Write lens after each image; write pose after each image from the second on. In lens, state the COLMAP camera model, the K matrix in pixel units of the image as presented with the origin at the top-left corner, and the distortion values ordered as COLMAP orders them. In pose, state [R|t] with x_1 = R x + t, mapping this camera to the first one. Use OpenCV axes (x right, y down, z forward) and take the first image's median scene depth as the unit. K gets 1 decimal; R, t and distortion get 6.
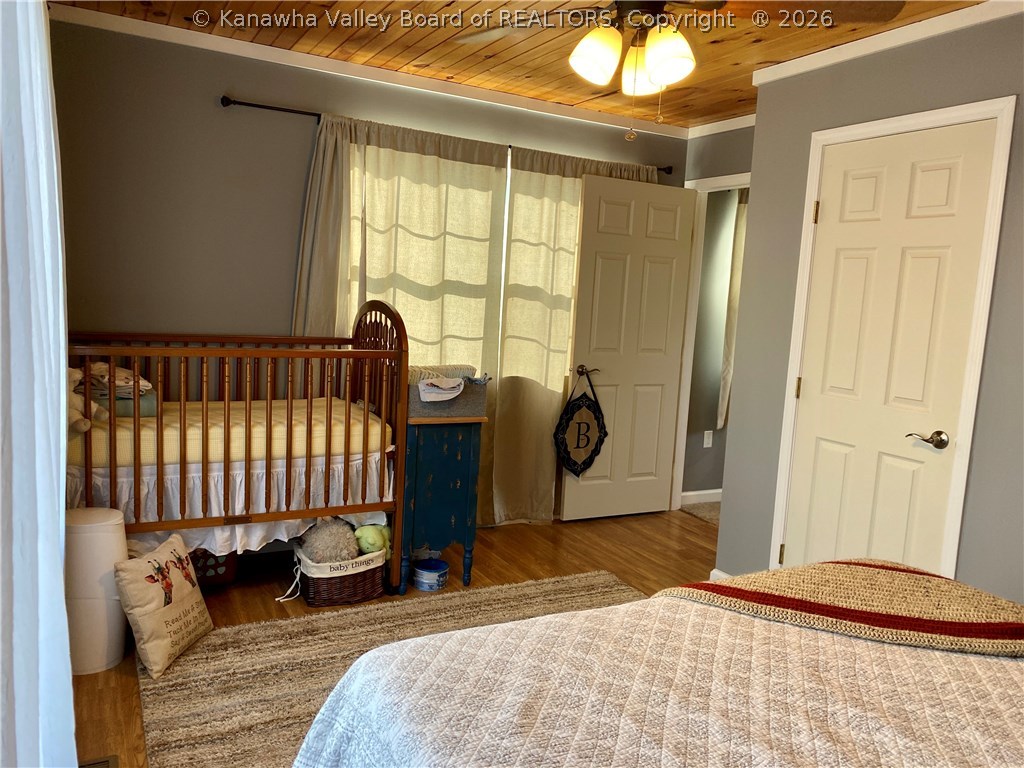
lens RADIAL K [[782.7, 0, 516.0], [0, 782.7, 388.1], [0, 0, 1]] dist [0.038862, -0.044867]
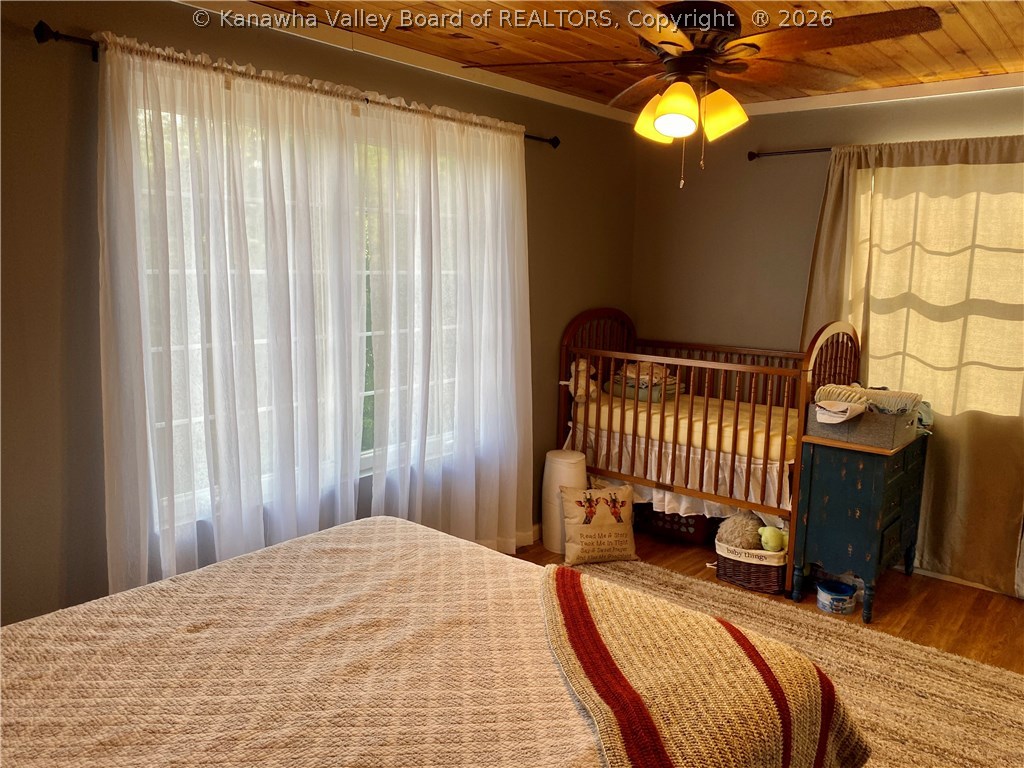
lens RADIAL K [[782.7, 0, 516.3], [0, 782.7, 384.5], [0, 0, 1]] dist [0.038862, -0.044867]
pose [[0.364784, 0.097998, -0.925921, 0.686173], [-0.109107, 0.992093, 0.062017, -0.051449], [0.924678, 0.078402, 0.372592, 0.246705]]
